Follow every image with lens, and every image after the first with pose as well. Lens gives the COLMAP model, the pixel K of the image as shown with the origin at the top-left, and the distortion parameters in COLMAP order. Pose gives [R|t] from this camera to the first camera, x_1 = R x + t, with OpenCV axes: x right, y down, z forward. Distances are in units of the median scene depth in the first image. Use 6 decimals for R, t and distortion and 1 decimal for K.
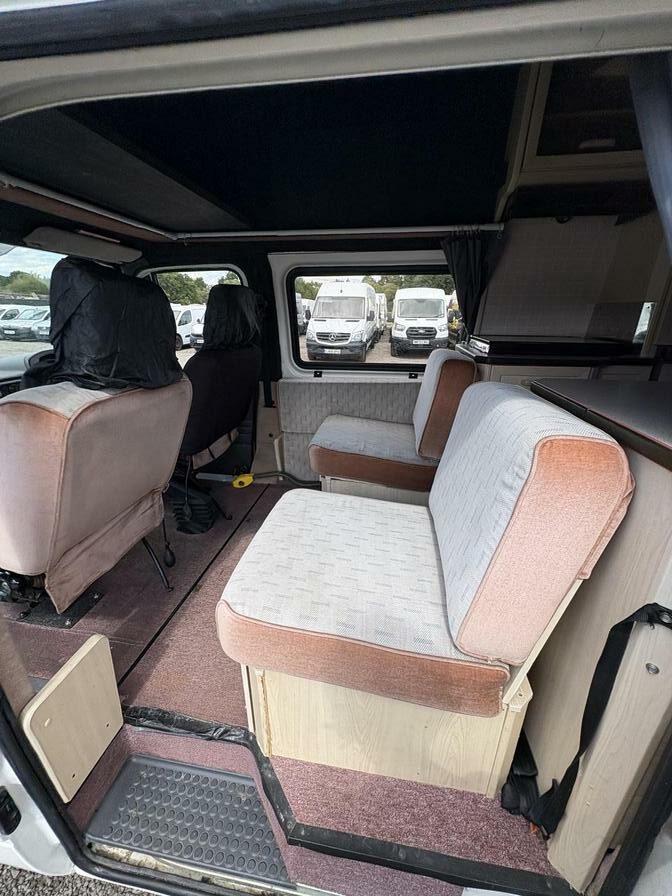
lens RADIAL K [[357.9, 0, 331.5], [0, 357.9, 450.6], [0, 0, 1]] dist [-0.001478, 0.000690]
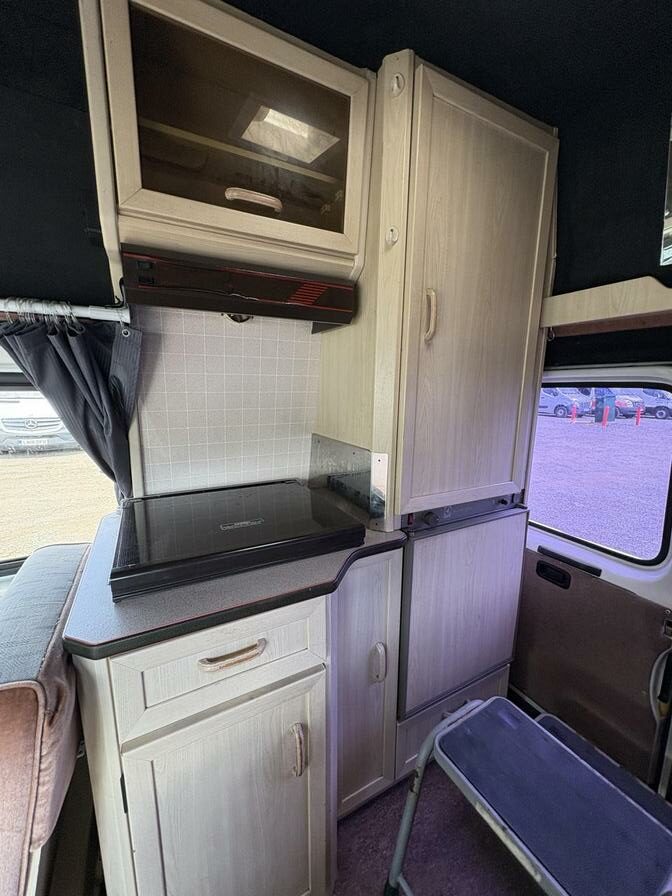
lens RADIAL K [[357.9, 0, 336.9], [0, 357.9, 449.1], [0, 0, 1]] dist [-0.001478, 0.000690]
pose [[0.789561, -0.106473, 0.604365, 0.343397], [0.216150, 0.969972, -0.111502, -0.286998], [-0.574345, 0.218671, 0.788867, 0.419424]]
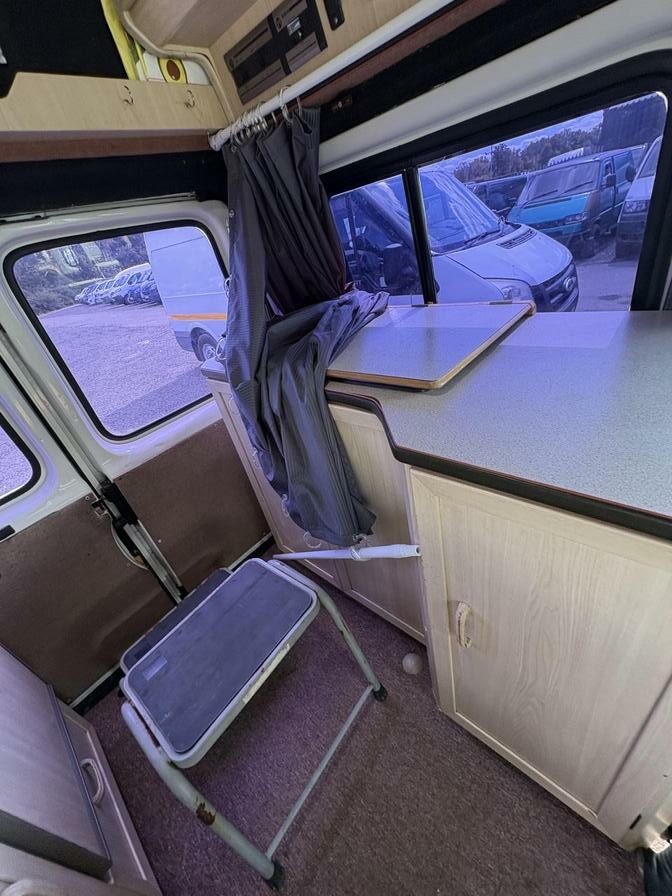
lens RADIAL K [[357.9, 0, 335.3], [0, 357.9, 448.0], [0, 0, 1]] dist [-0.001478, 0.000690]
pose [[-0.835124, -0.134773, 0.533296, 0.412255], [0.368176, 0.583358, 0.723975, -0.317052], [-0.408675, 0.800955, -0.437556, 0.638904]]
